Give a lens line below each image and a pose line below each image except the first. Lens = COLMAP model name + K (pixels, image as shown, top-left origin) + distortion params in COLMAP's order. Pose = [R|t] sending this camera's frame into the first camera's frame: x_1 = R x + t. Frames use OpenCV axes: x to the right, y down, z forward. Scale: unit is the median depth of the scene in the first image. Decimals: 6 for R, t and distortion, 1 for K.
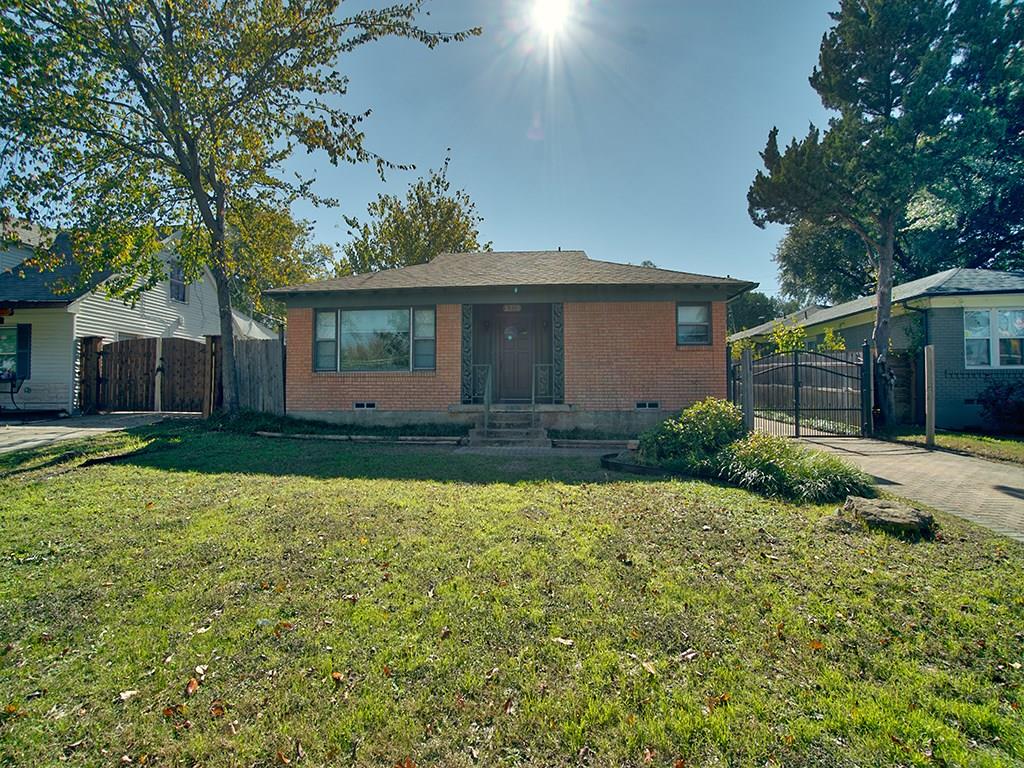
lens RADIAL K [[438.4, 0, 511.8], [0, 438.4, 386.4], [0, 0, 1]] dist [-0.019062, -0.000040]
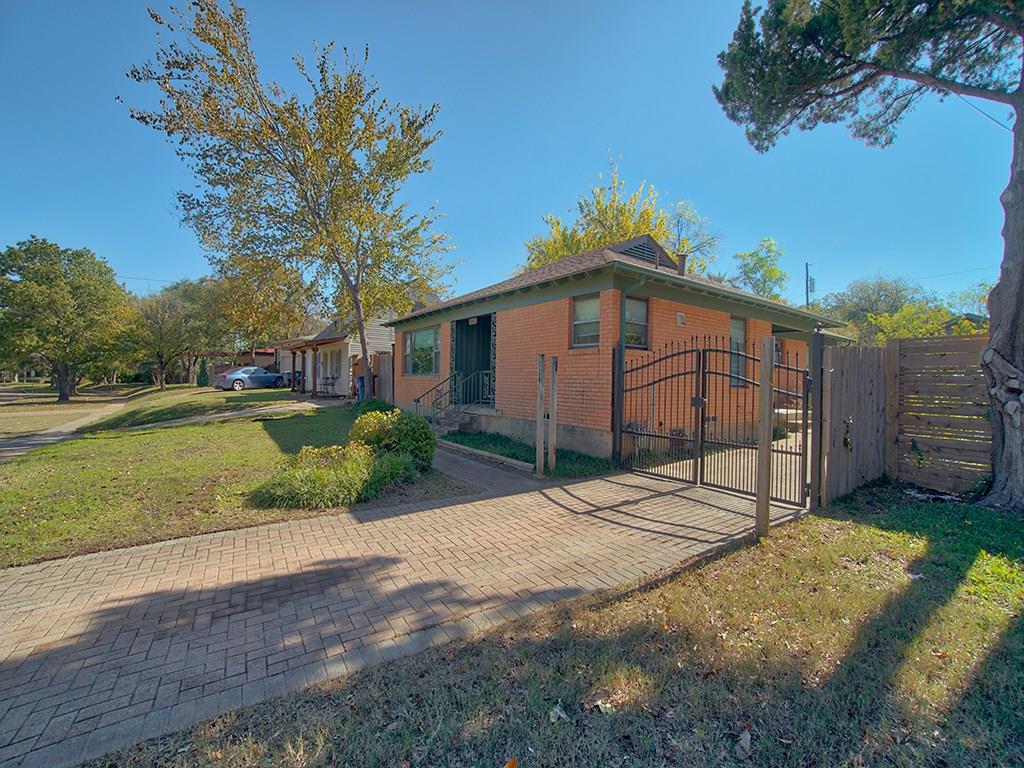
lens RADIAL K [[438.4, 0, 512.2], [0, 438.4, 381.9], [0, 0, 1]] dist [-0.019062, -0.000040]
pose [[0.646962, 0.014839, -0.762378, 0.934255], [0.004556, 0.999718, 0.023325, -0.048386], [0.762508, -0.018564, 0.646712, 0.346760]]
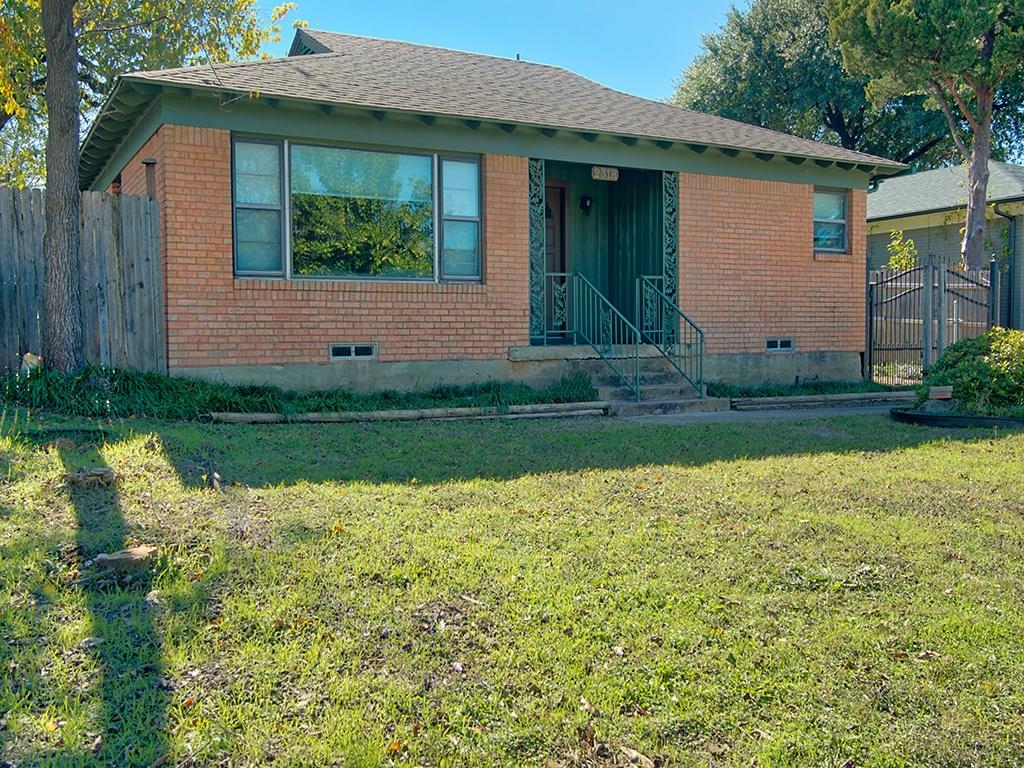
lens RADIAL K [[975.7, 0, 512.1], [0, 975.7, 383.2], [0, 0, 1]] dist [0.042143, 0.000000]
pose [[0.833842, -0.032612, 0.551039, -0.801533], [-0.007115, 0.997535, 0.069803, 0.002708], [-0.551957, -0.062126, 0.831555, 0.006303]]
